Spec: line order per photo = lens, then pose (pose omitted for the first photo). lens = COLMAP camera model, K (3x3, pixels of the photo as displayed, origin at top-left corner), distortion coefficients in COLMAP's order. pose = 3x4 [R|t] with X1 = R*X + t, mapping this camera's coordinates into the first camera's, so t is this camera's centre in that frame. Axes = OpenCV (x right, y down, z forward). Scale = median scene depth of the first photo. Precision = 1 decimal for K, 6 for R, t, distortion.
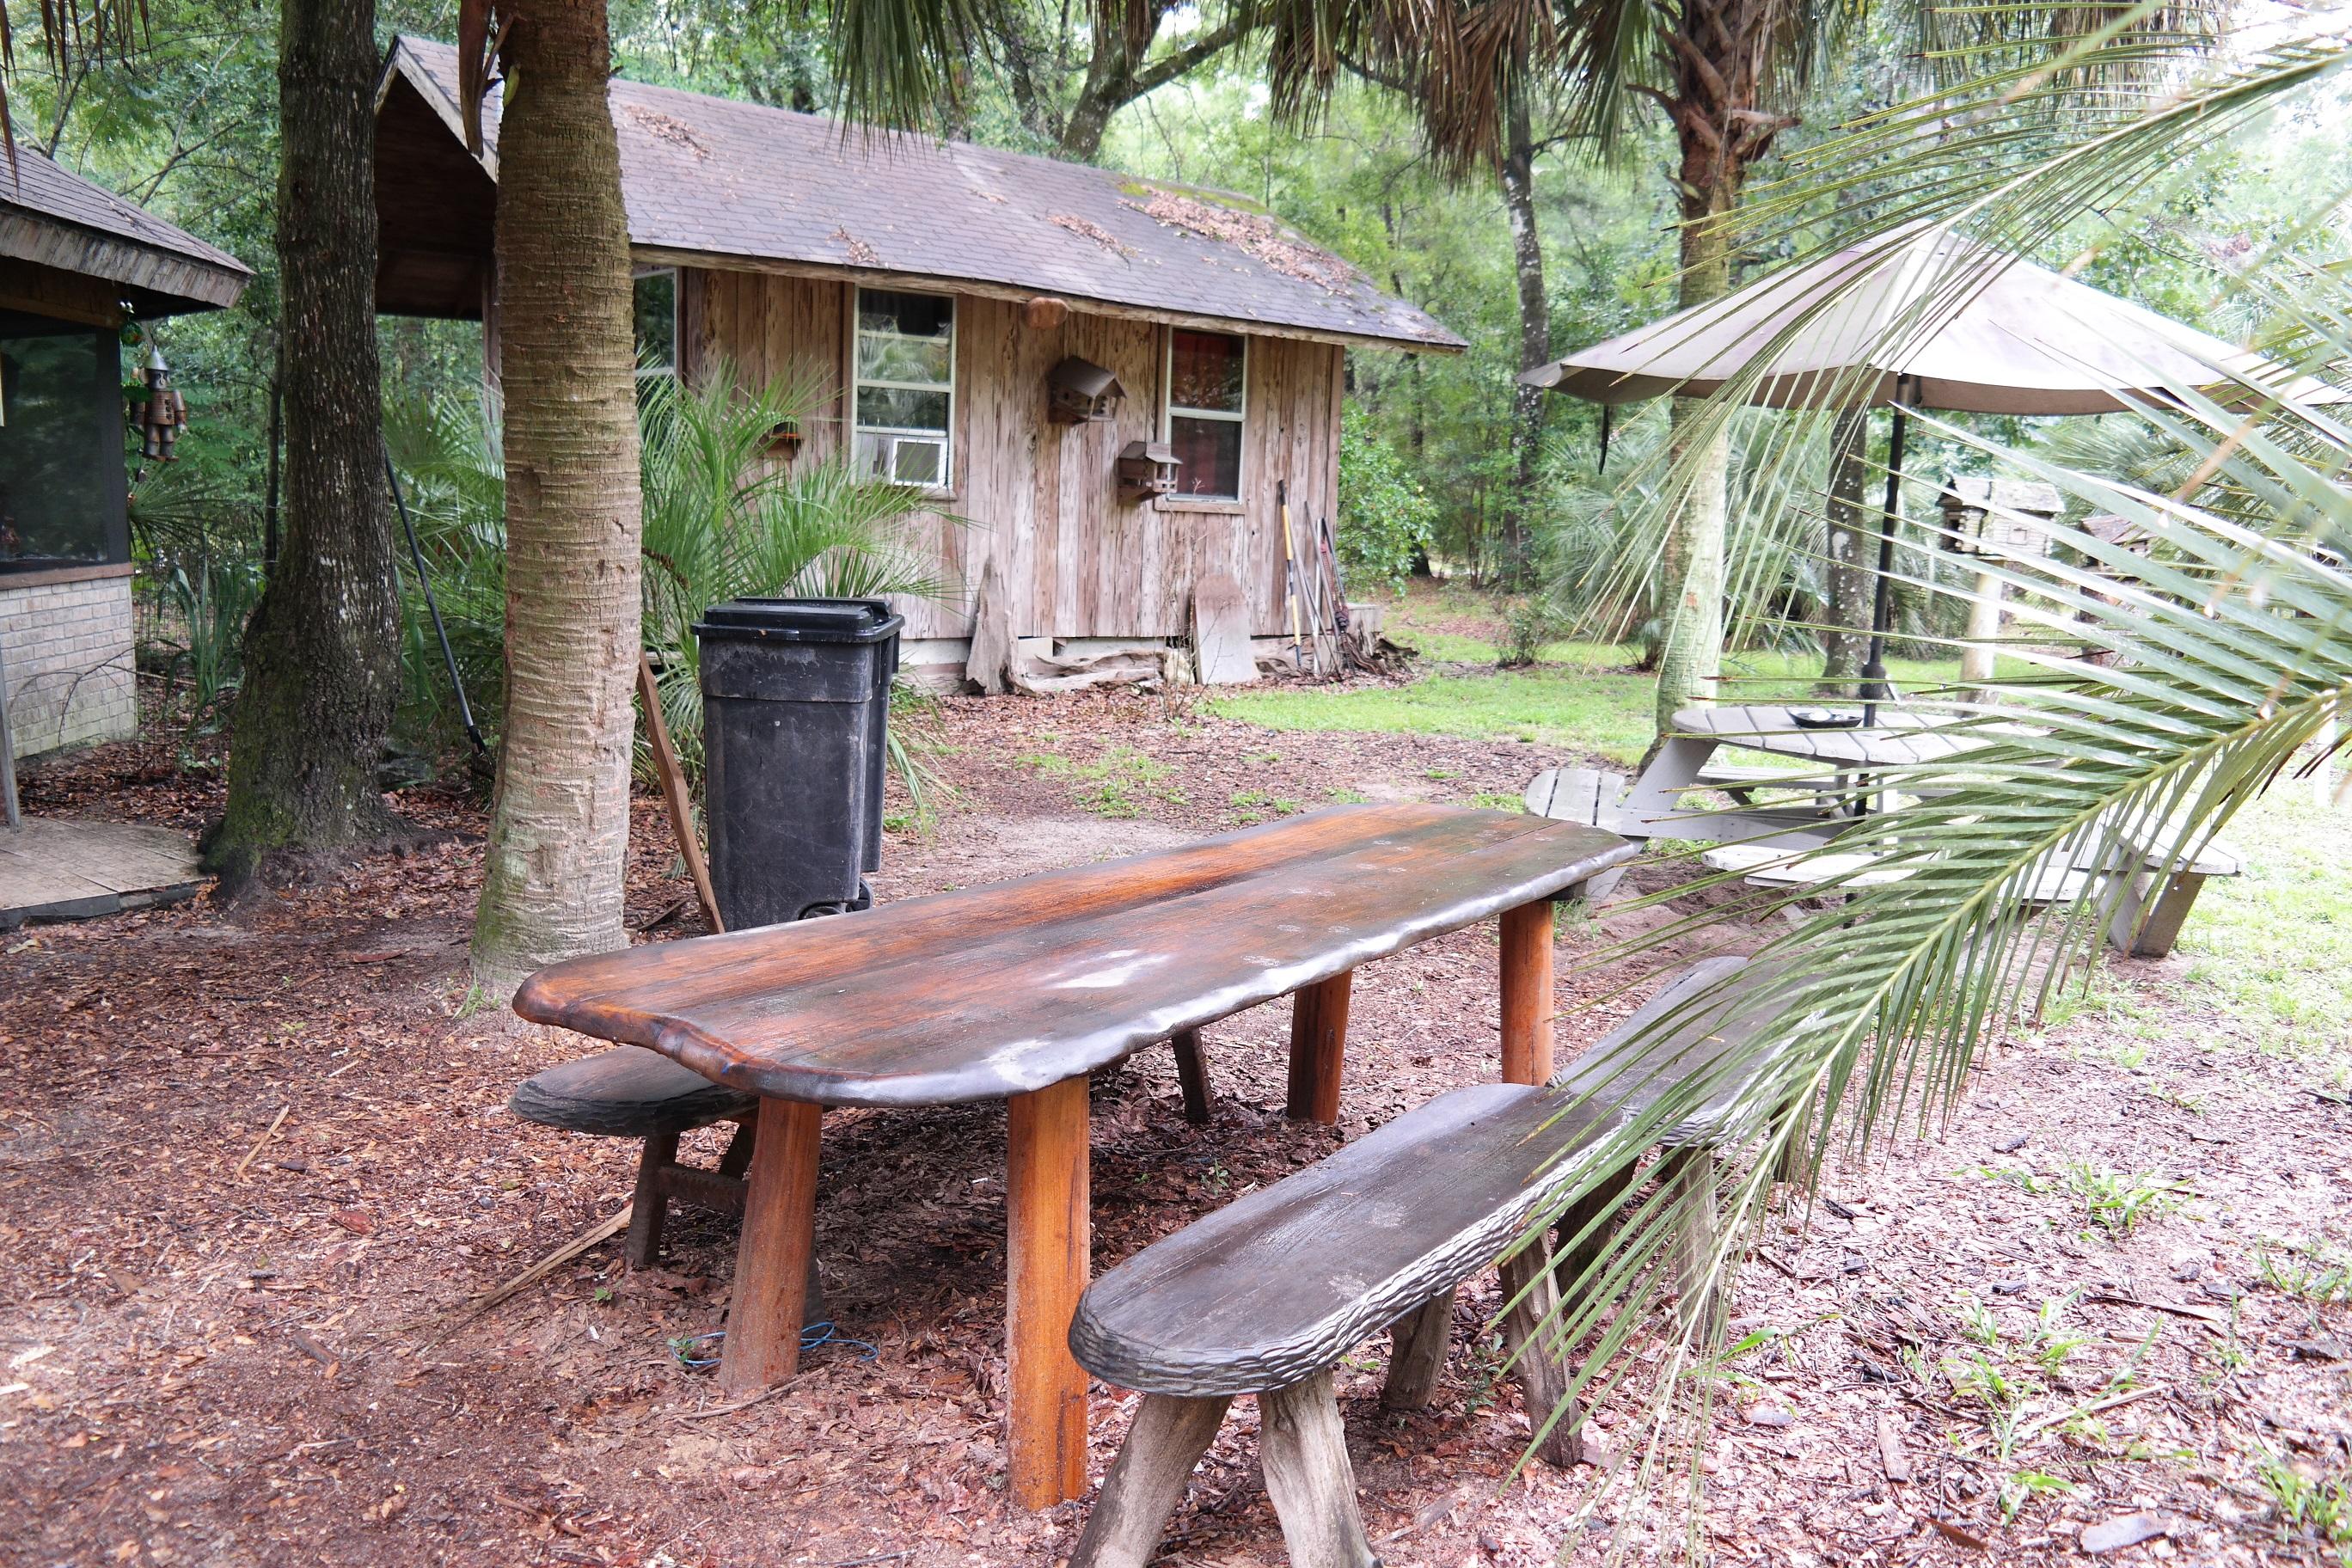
lens RADIAL K [[1884.7, 0, 1181.0], [0, 1884.7, 780.6], [0, 0, 1]] dist [-0.001786, -0.006044]
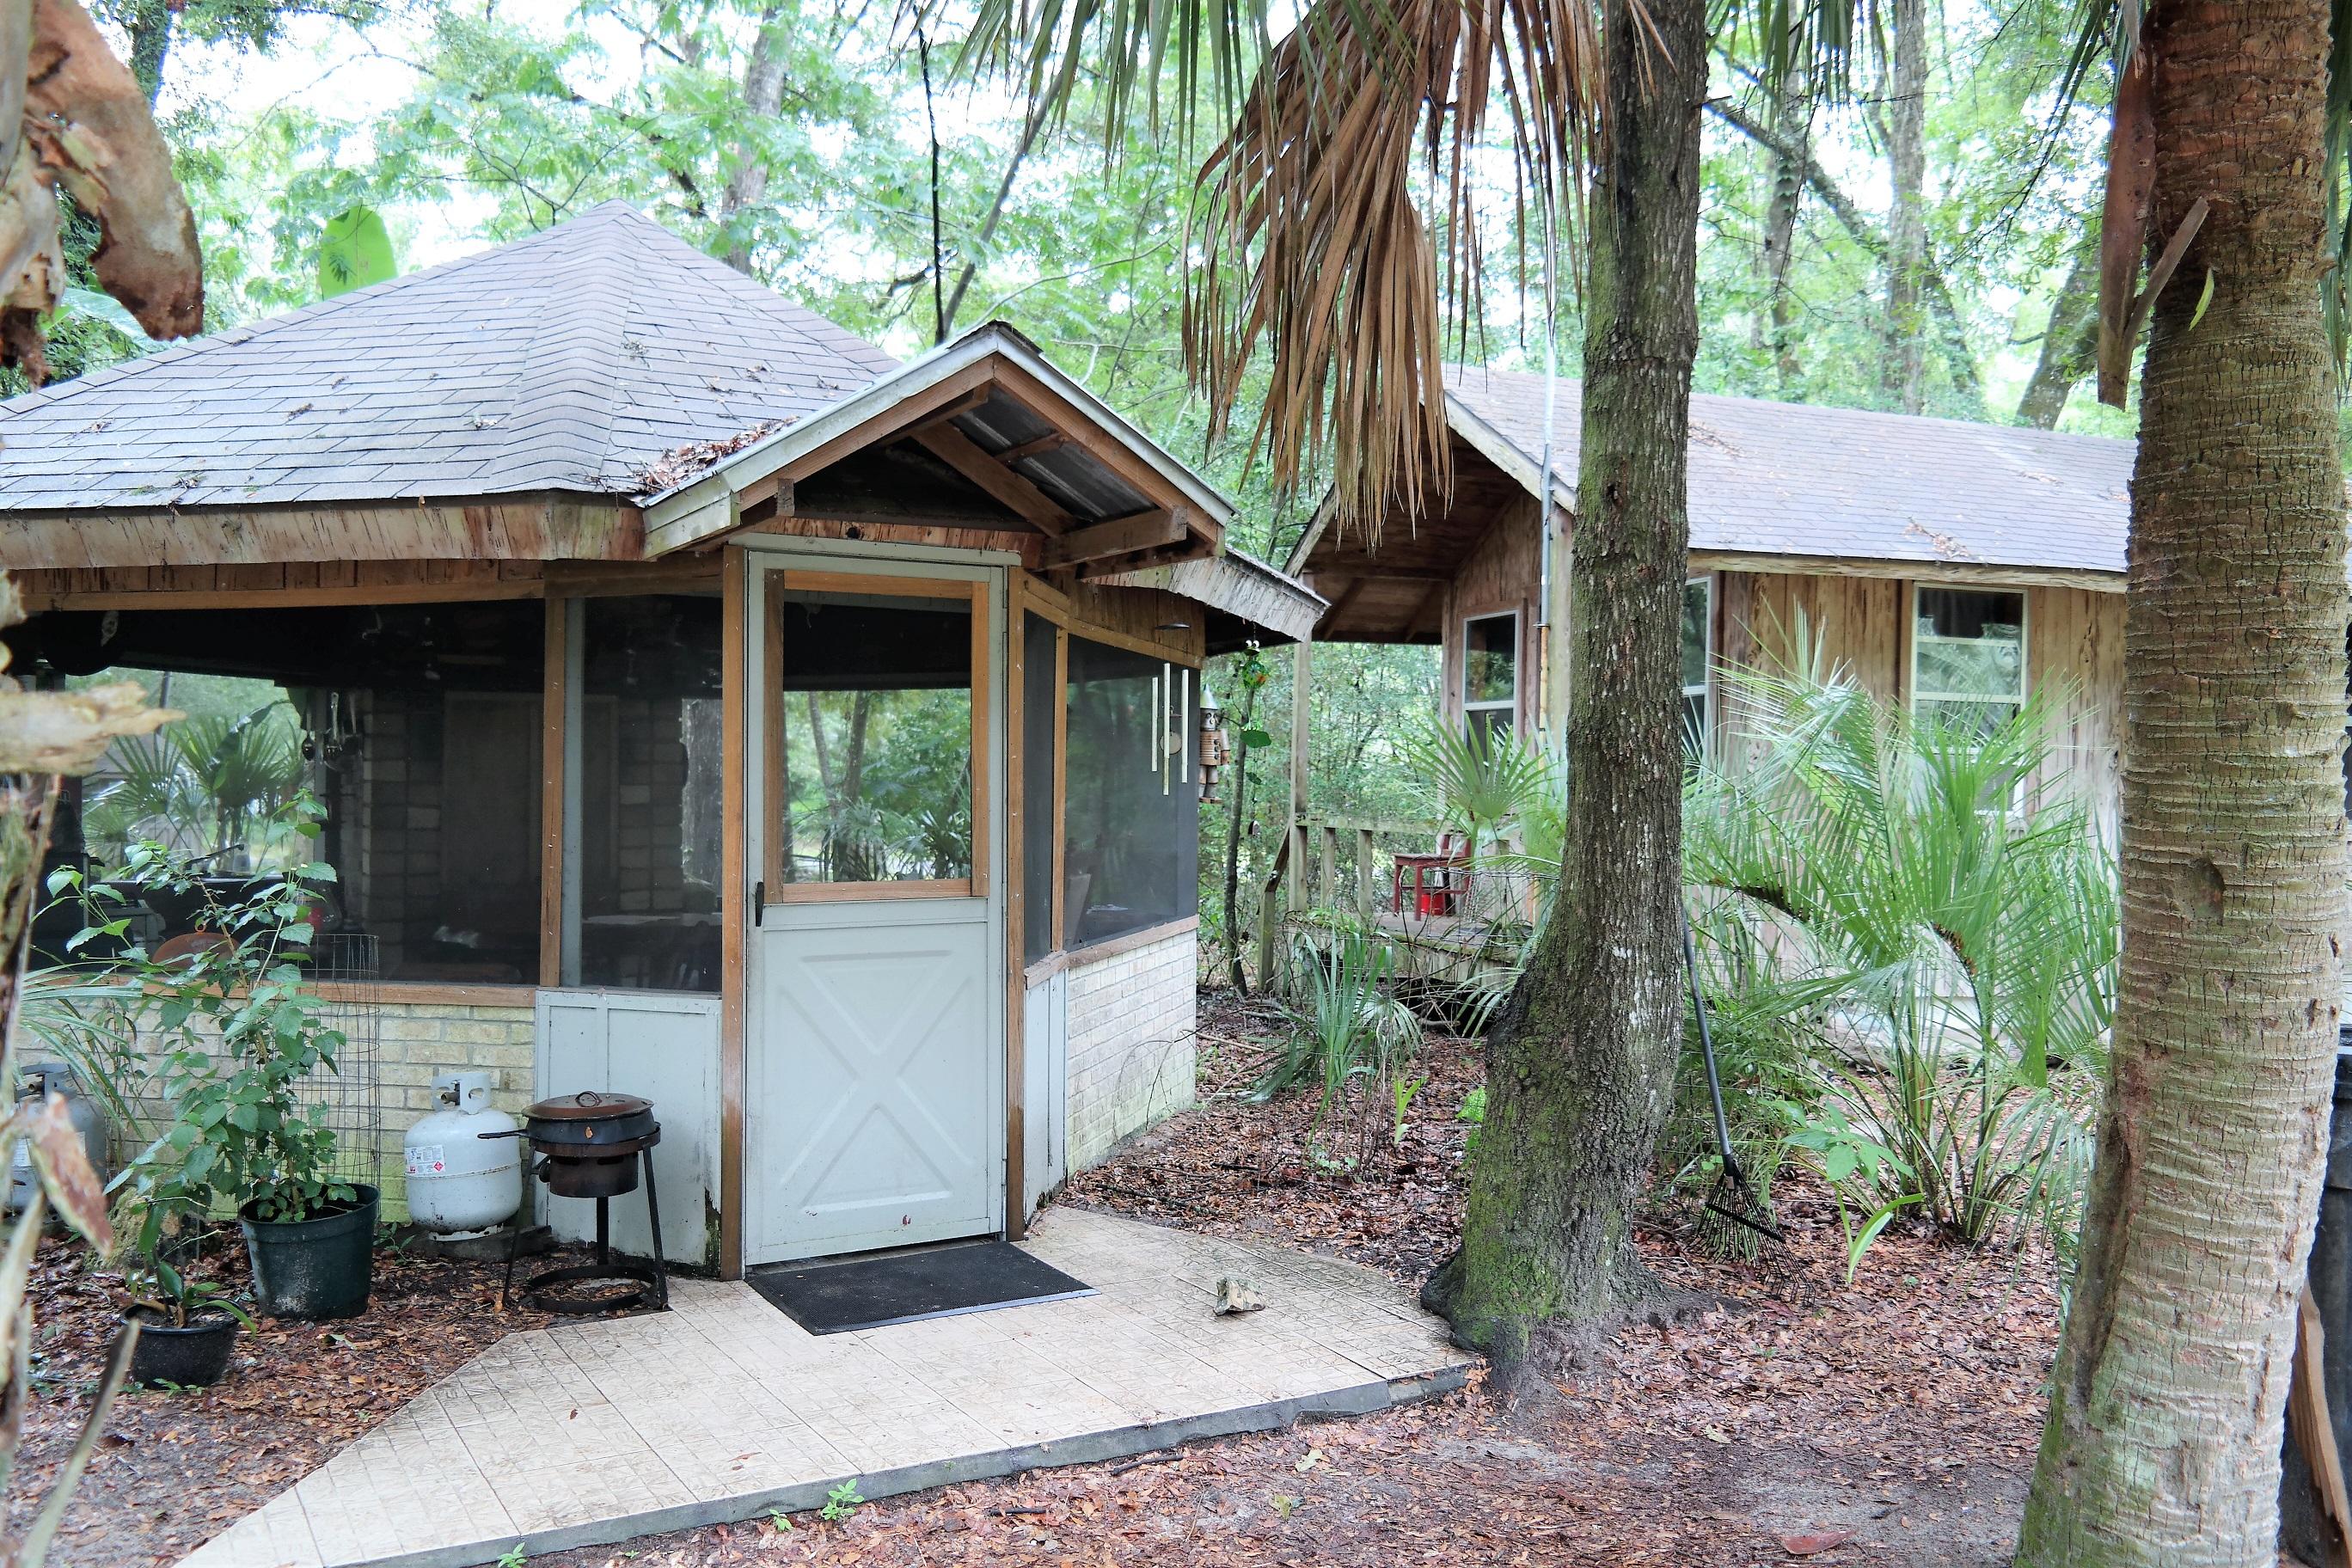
lens RADIAL K [[1884.7, 0, 1181.0], [0, 1884.7, 780.6], [0, 0, 1]] dist [-0.001786, -0.006044]
pose [[0.928311, -0.017174, -0.371408, -0.275841], [-0.042345, 0.987549, -0.151504, -0.050283], [0.369385, 0.156370, 0.916026, 0.170601]]
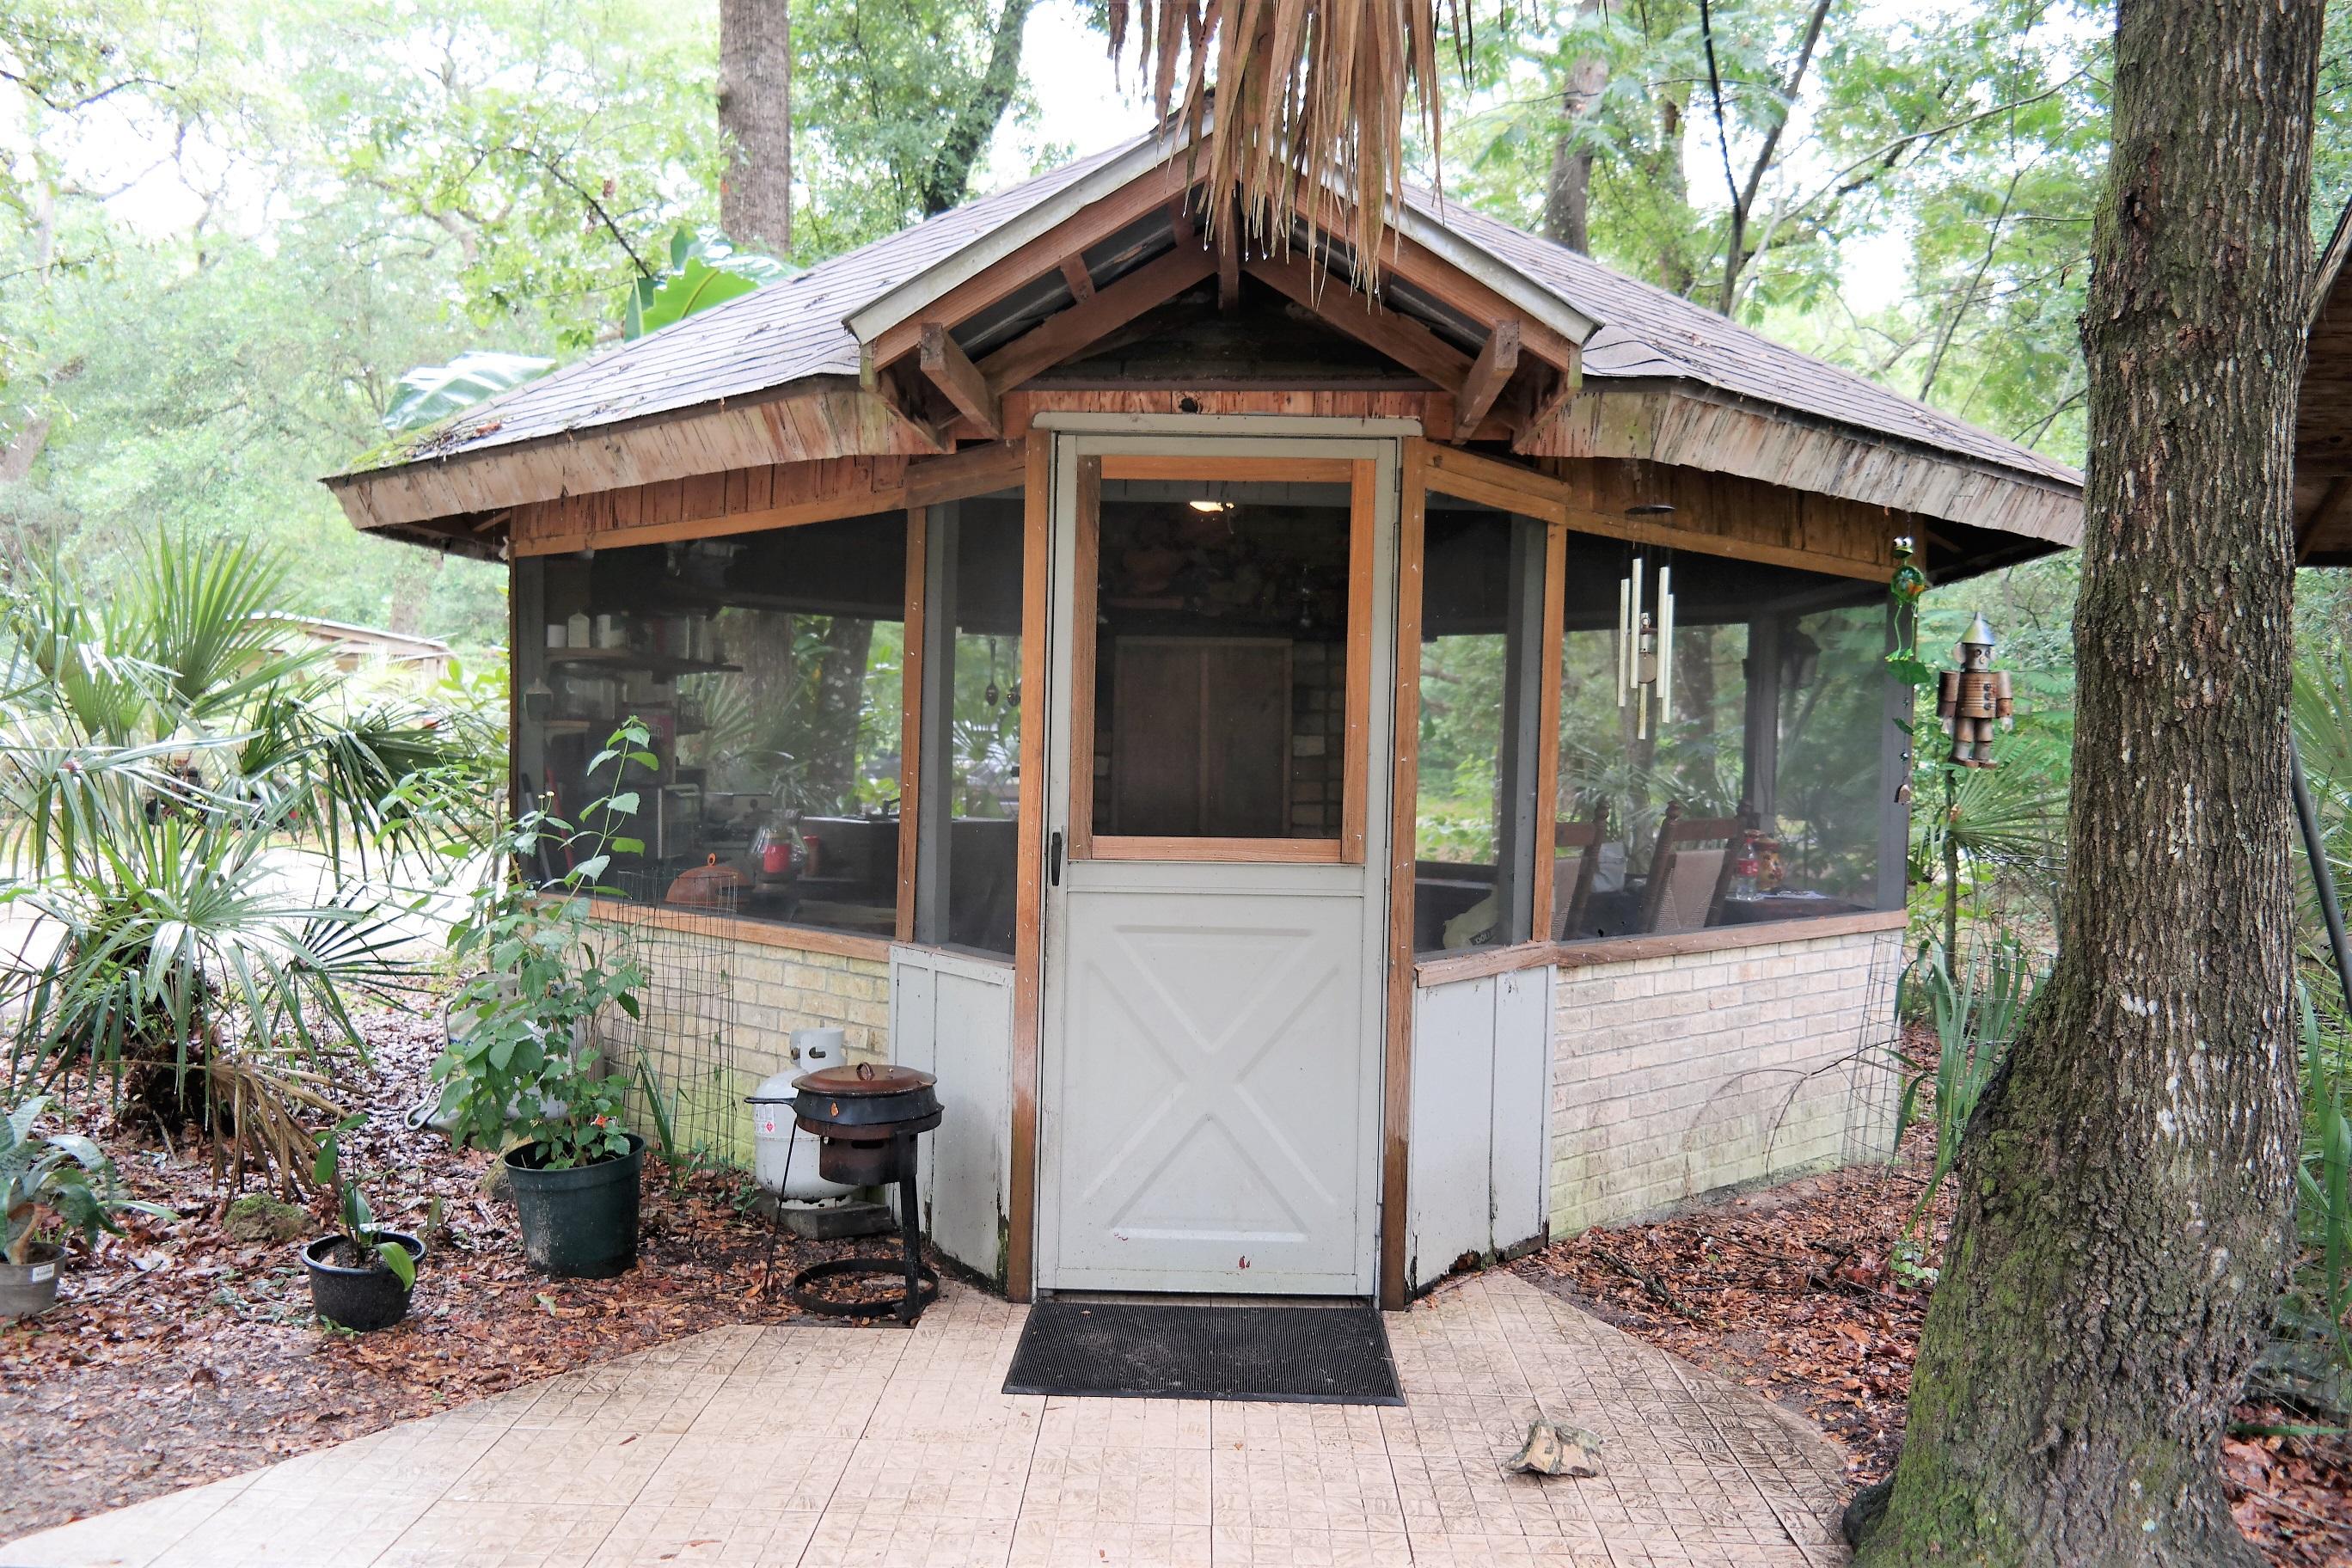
lens RADIAL K [[1884.7, 0, 1181.0], [0, 1884.7, 780.6], [0, 0, 1]] dist [-0.001786, -0.006044]
pose [[0.593560, 0.007021, -0.804759, -0.188192], [-0.130986, 0.987471, -0.087995, -0.082877], [0.794058, 0.157643, 0.587043, 0.452939]]
